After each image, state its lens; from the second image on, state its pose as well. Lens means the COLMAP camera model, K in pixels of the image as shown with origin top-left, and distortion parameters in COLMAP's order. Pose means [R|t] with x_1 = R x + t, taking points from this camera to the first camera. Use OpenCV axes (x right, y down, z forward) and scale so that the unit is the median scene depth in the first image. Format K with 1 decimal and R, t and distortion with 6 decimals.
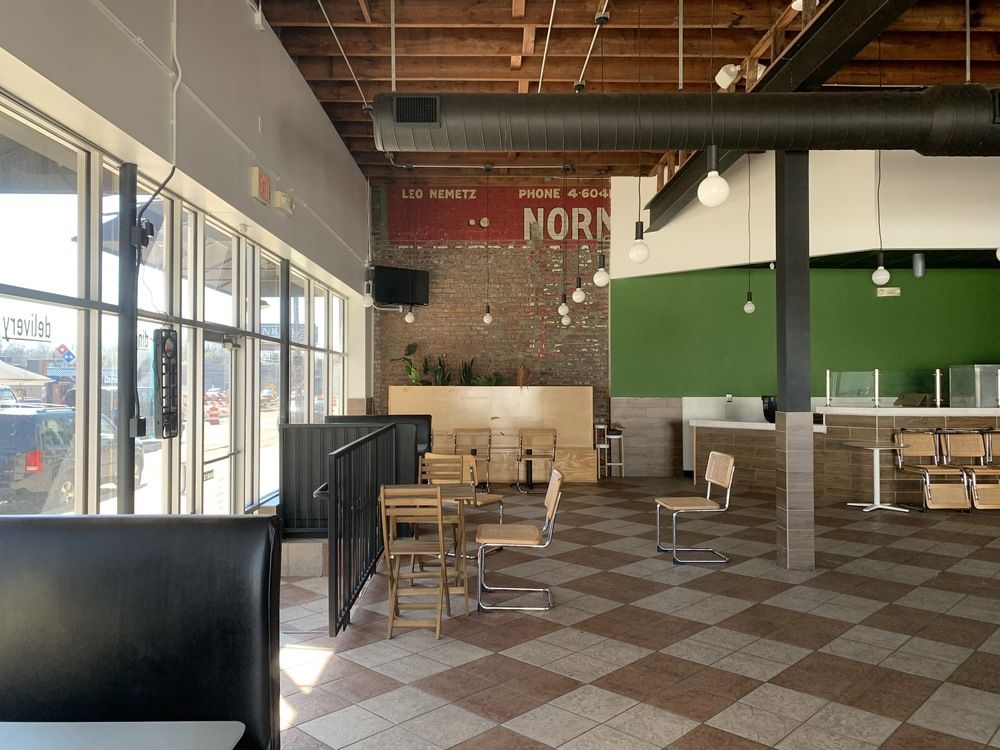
lens RADIAL K [[775.2, 0, 500.0], [0, 775.2, 375.0], [0, 0, 1]] dist [0.084582, -0.101349]
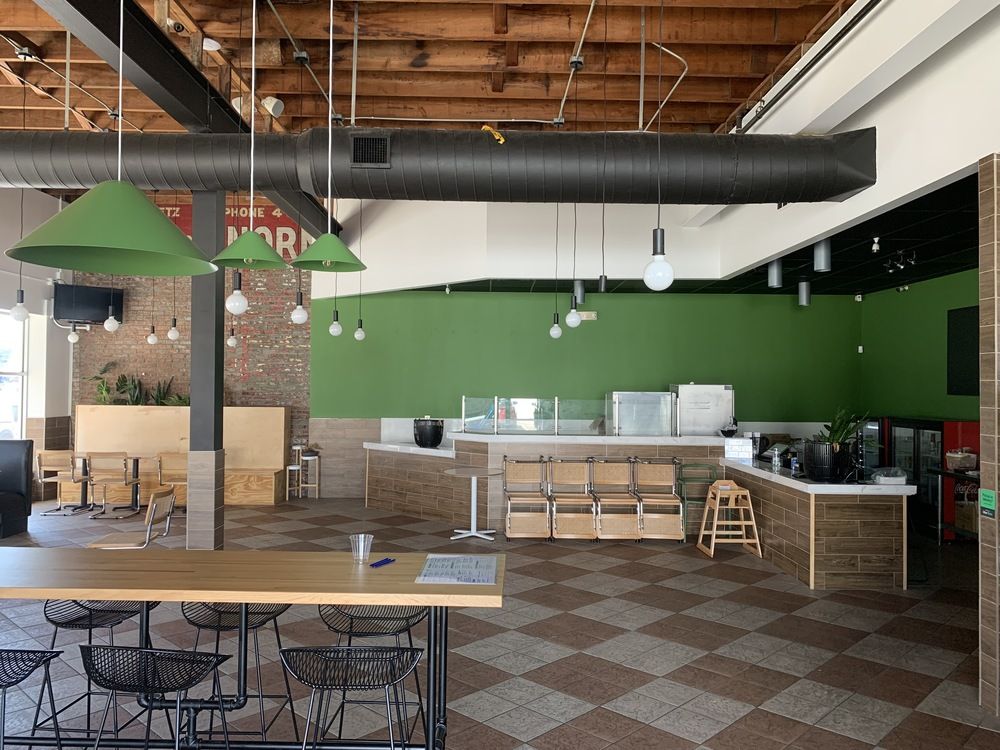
lens RADIAL K [[775.2, 0, 500.0], [0, 775.2, 375.0], [0, 0, 1]] dist [0.084582, -0.101349]
pose [[0.999927, 0.010031, -0.006681, 0.393809], [-0.010048, 0.999946, -0.002498, -0.026277], [0.006655, 0.002565, 0.999975, 0.001398]]
